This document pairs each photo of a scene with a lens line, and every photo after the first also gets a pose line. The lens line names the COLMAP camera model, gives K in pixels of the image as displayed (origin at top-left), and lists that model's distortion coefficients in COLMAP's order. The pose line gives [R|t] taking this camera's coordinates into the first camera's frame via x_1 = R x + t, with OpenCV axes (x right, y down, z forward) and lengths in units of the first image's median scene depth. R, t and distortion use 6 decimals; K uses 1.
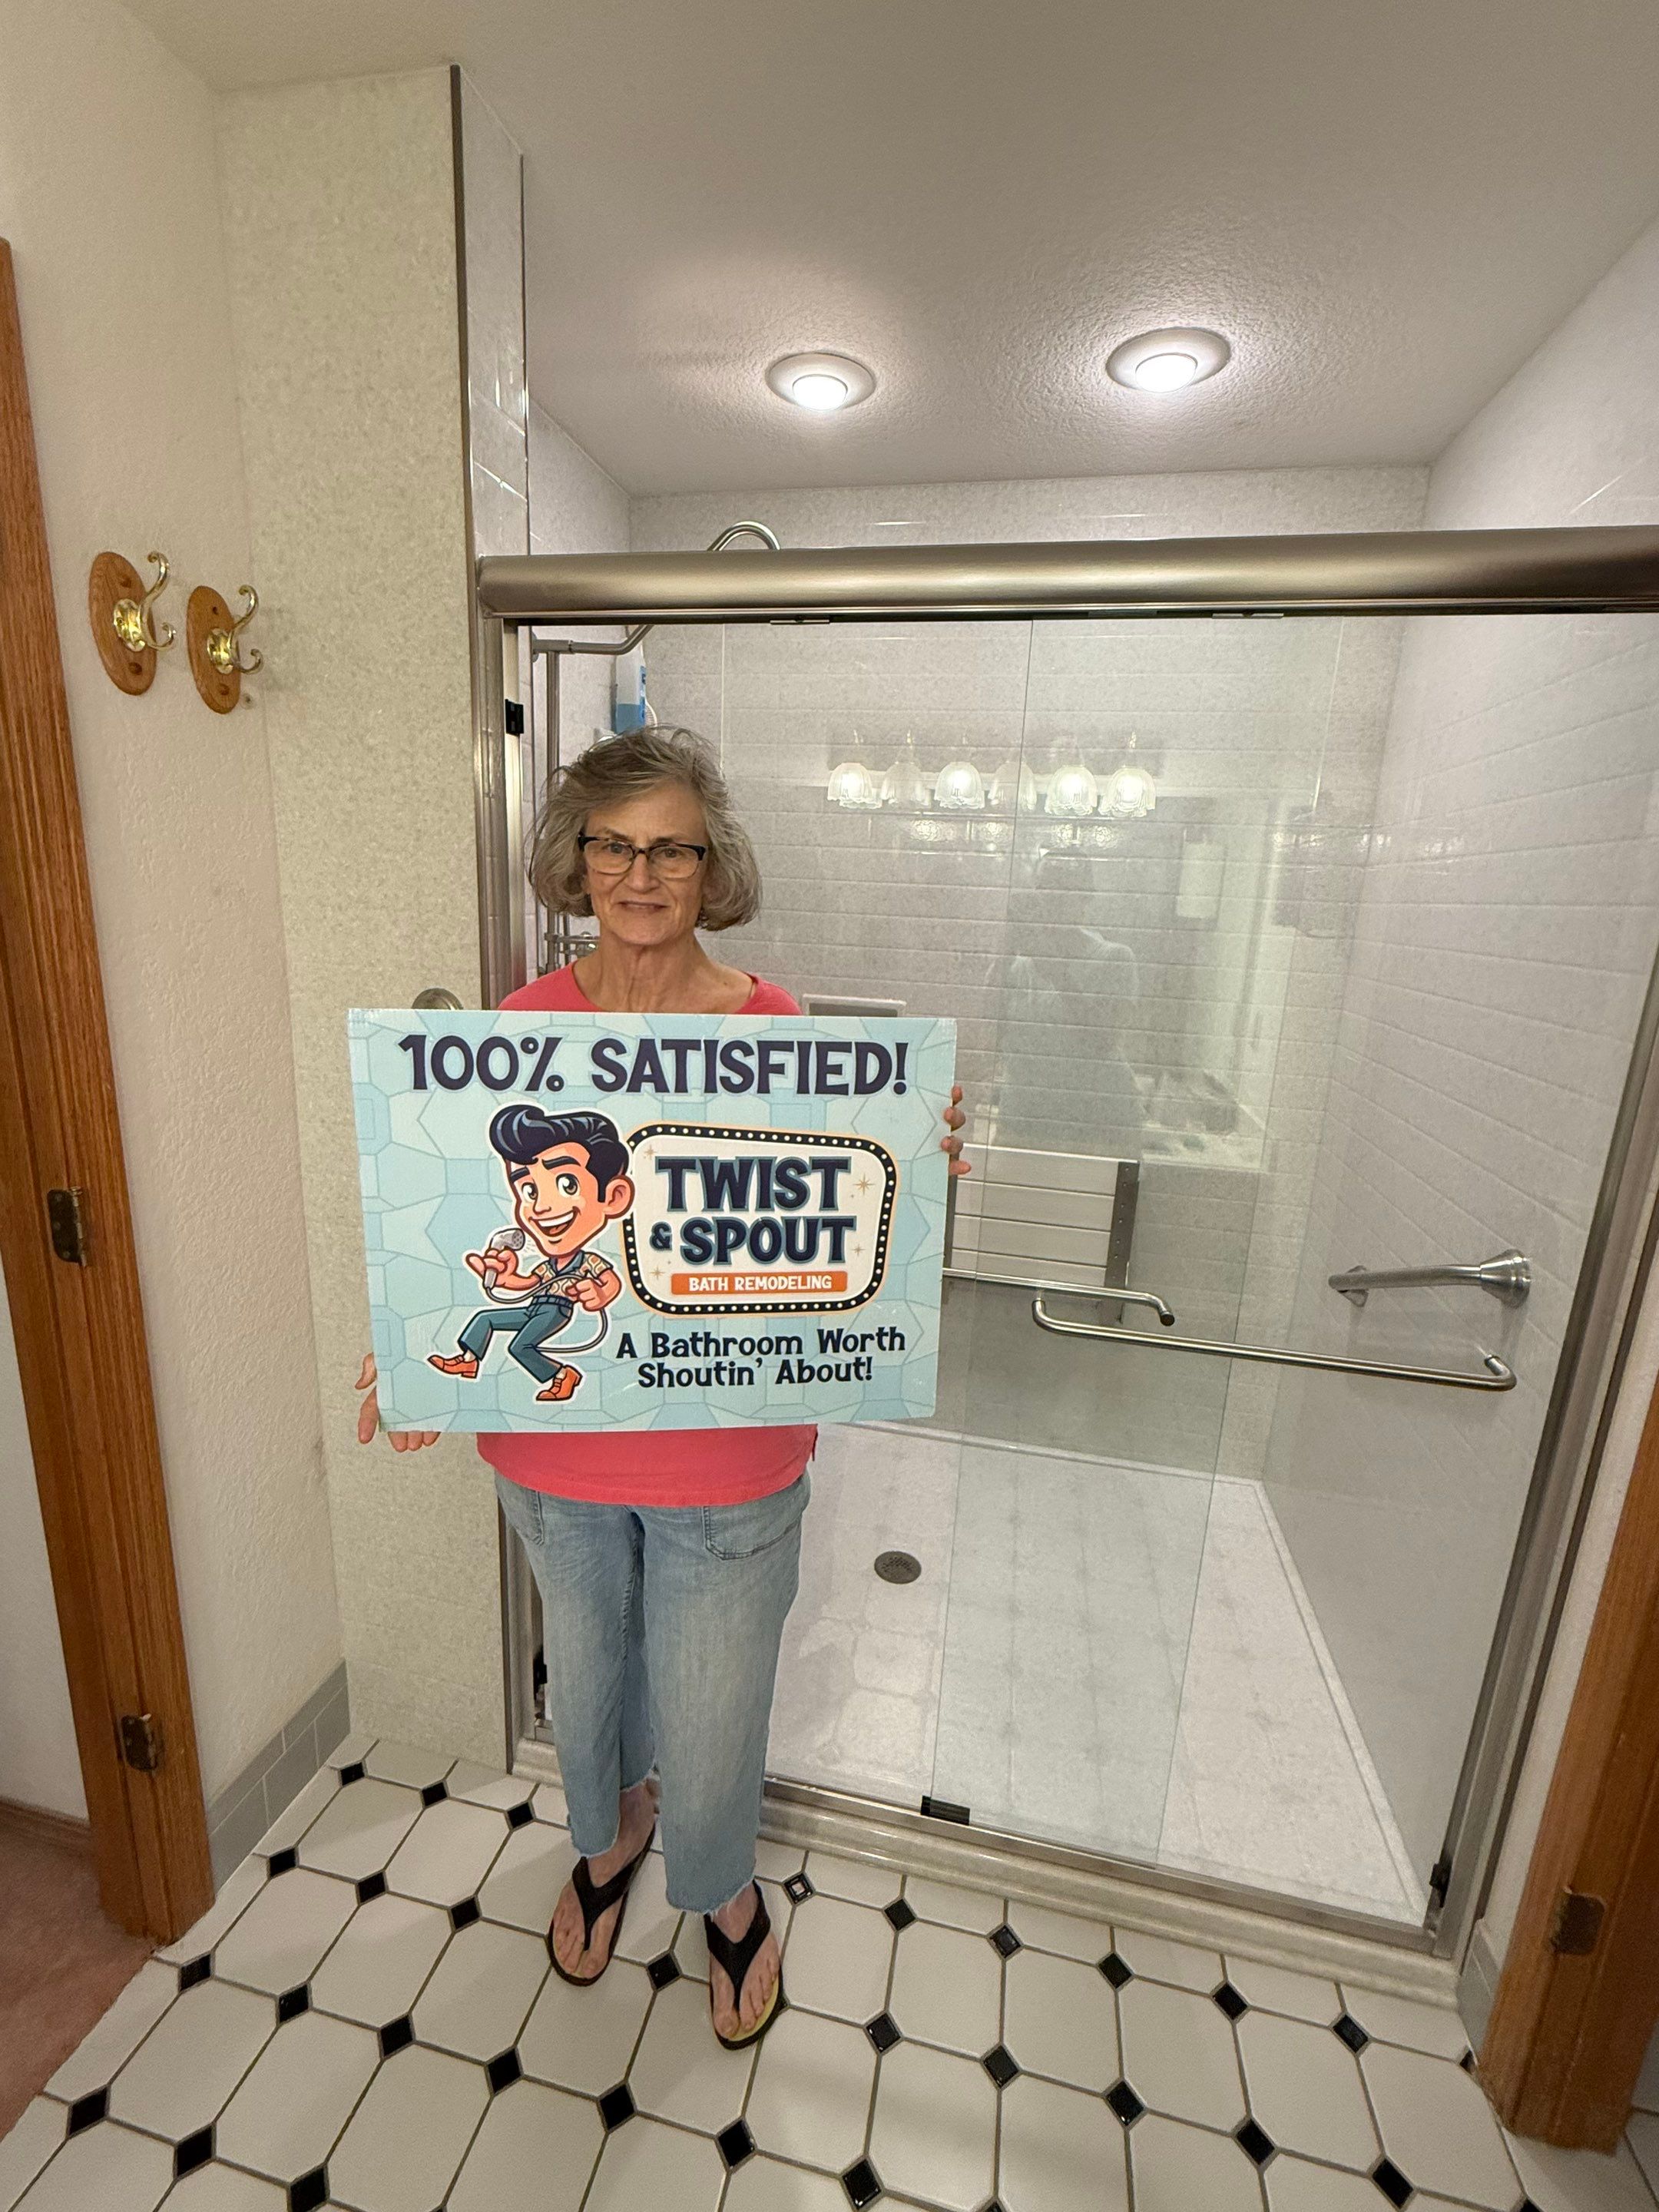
lens RADIAL K [[943.4, 0, 826.3], [0, 943.4, 1105.2], [0, 0, 1]] dist [-0.002267, 0.000787]
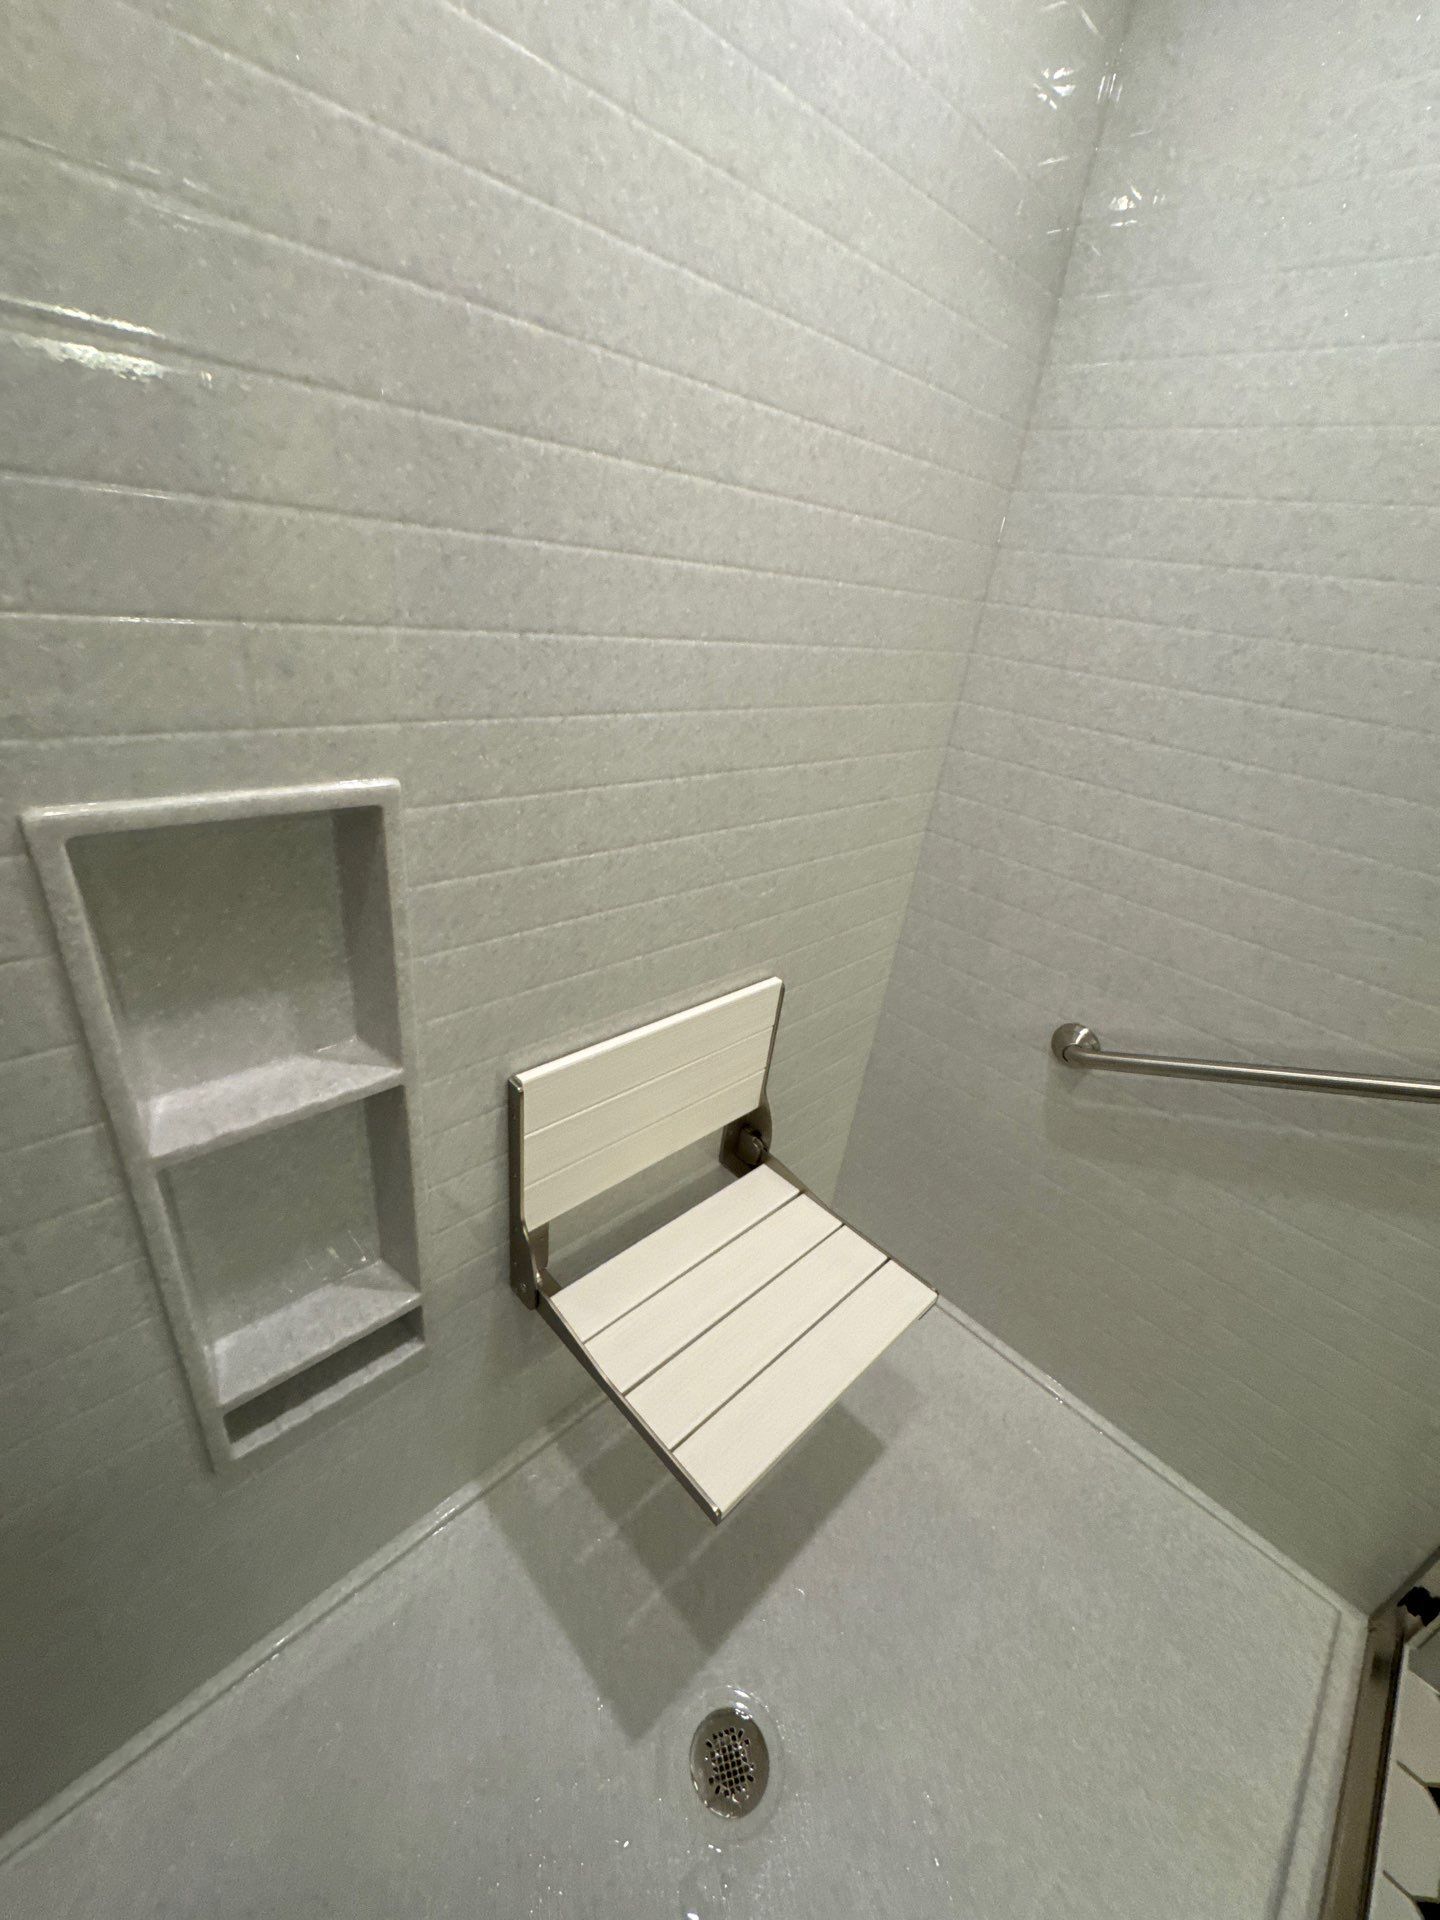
lens RADIAL K [[769.1, 0, 720.8], [0, 769.1, 960.7], [0, 0, 1]] dist [-0.006297, 0.001095]
pose [[0.549410, -0.361138, 0.753477, -0.160300], [0.096287, 0.923128, 0.372242, -0.235565], [-0.829986, -0.131964, 0.541949, 1.190714]]
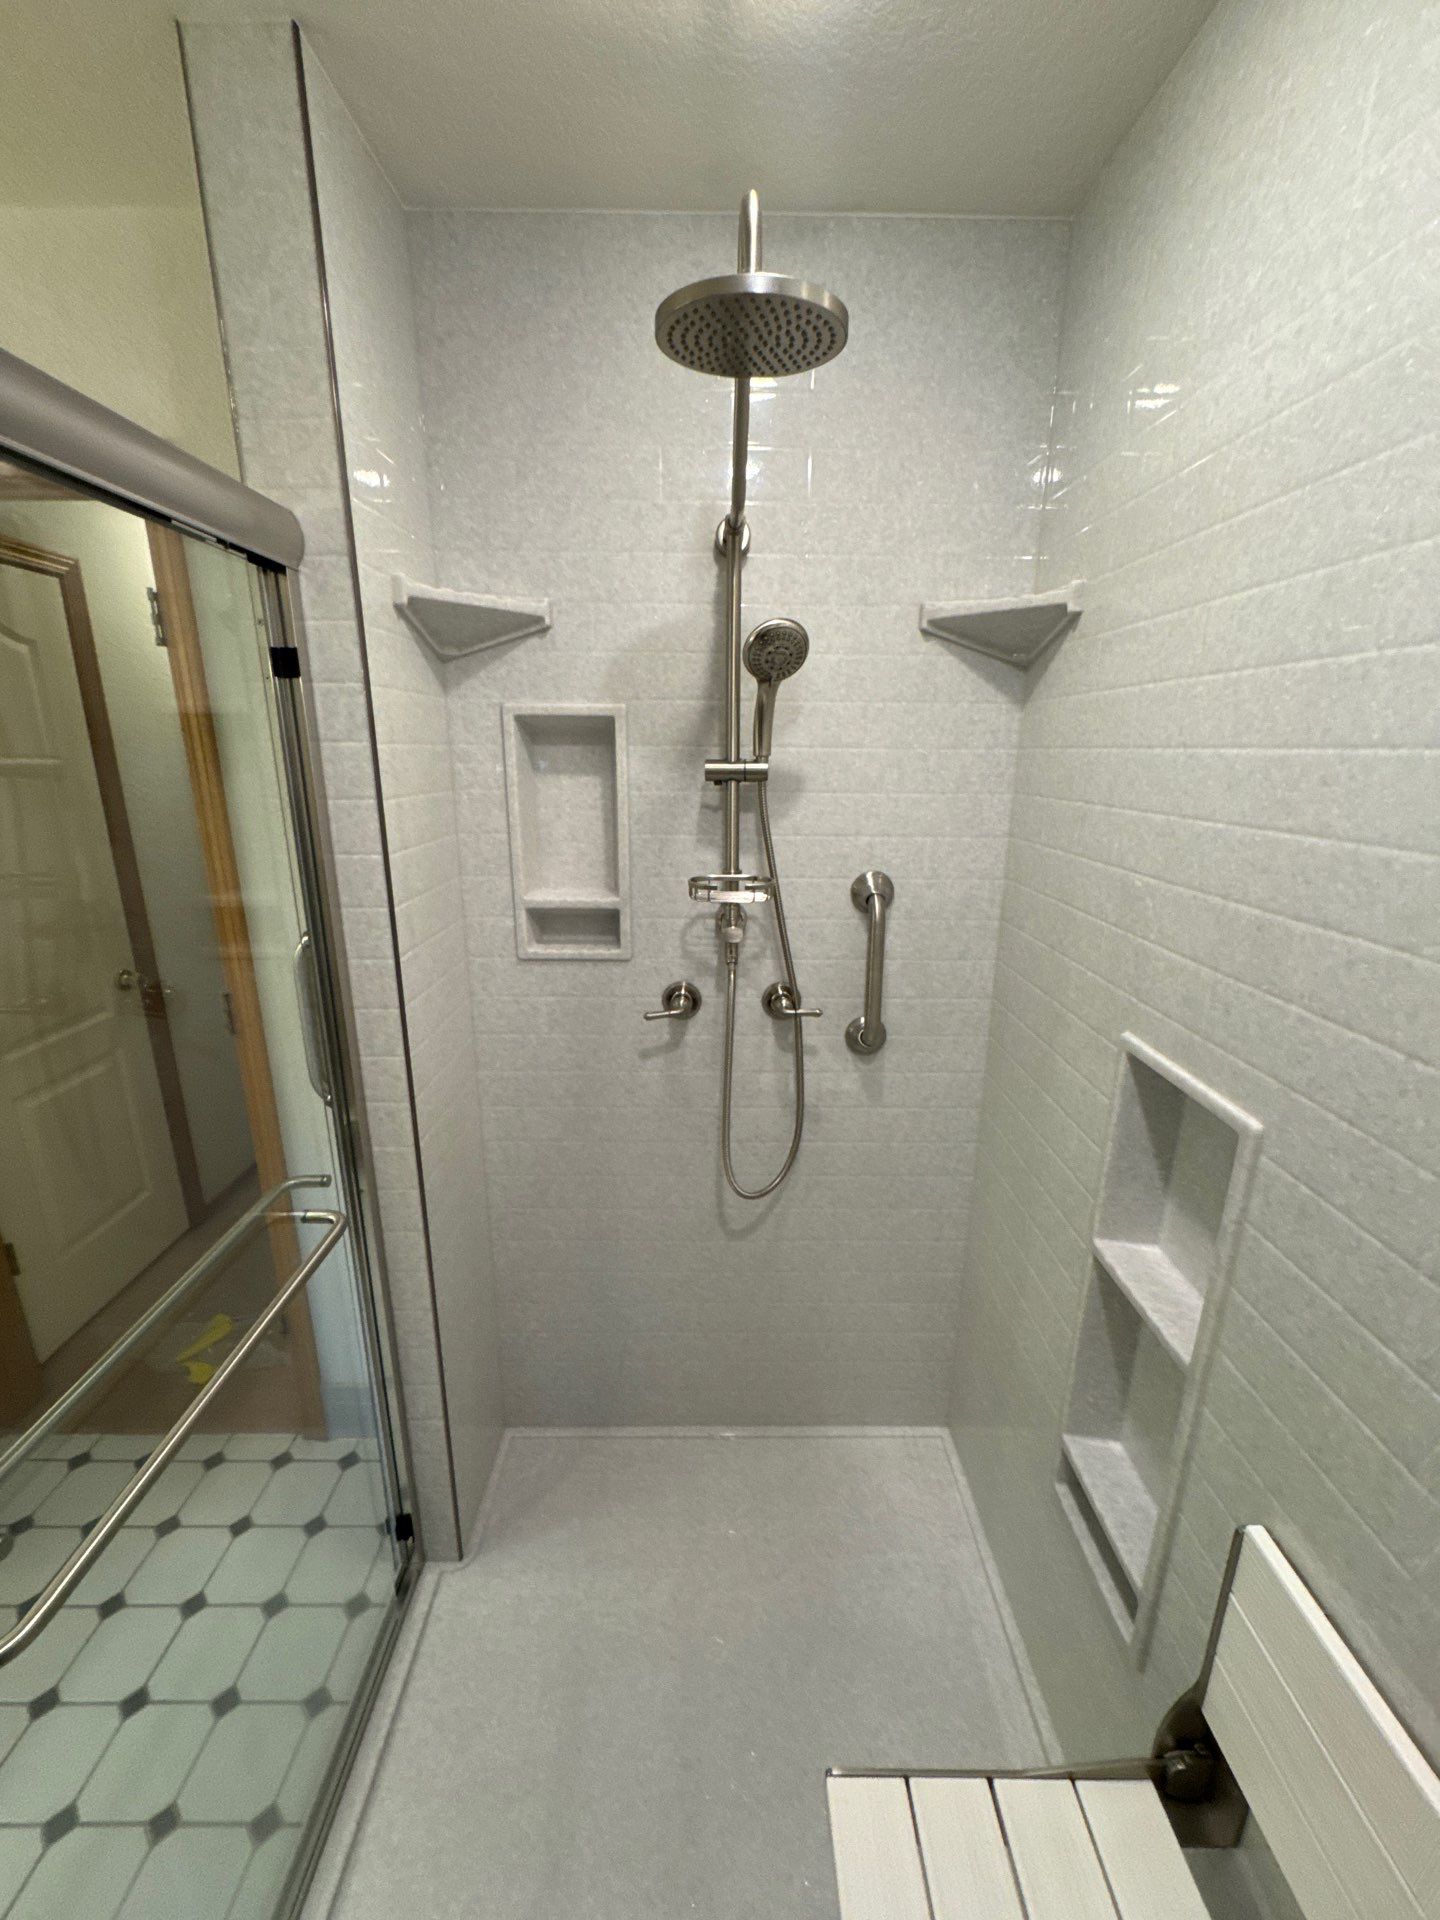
lens RADIAL K [[769.1, 0, 716.7], [0, 769.1, 962.0], [0, 0, 1]] dist [-0.006297, 0.001095]
pose [[0.218827, 0.219886, -0.950665, 0.542837], [-0.213855, 0.961399, 0.173143, -0.301930], [0.952040, 0.165416, 0.257404, 1.120739]]
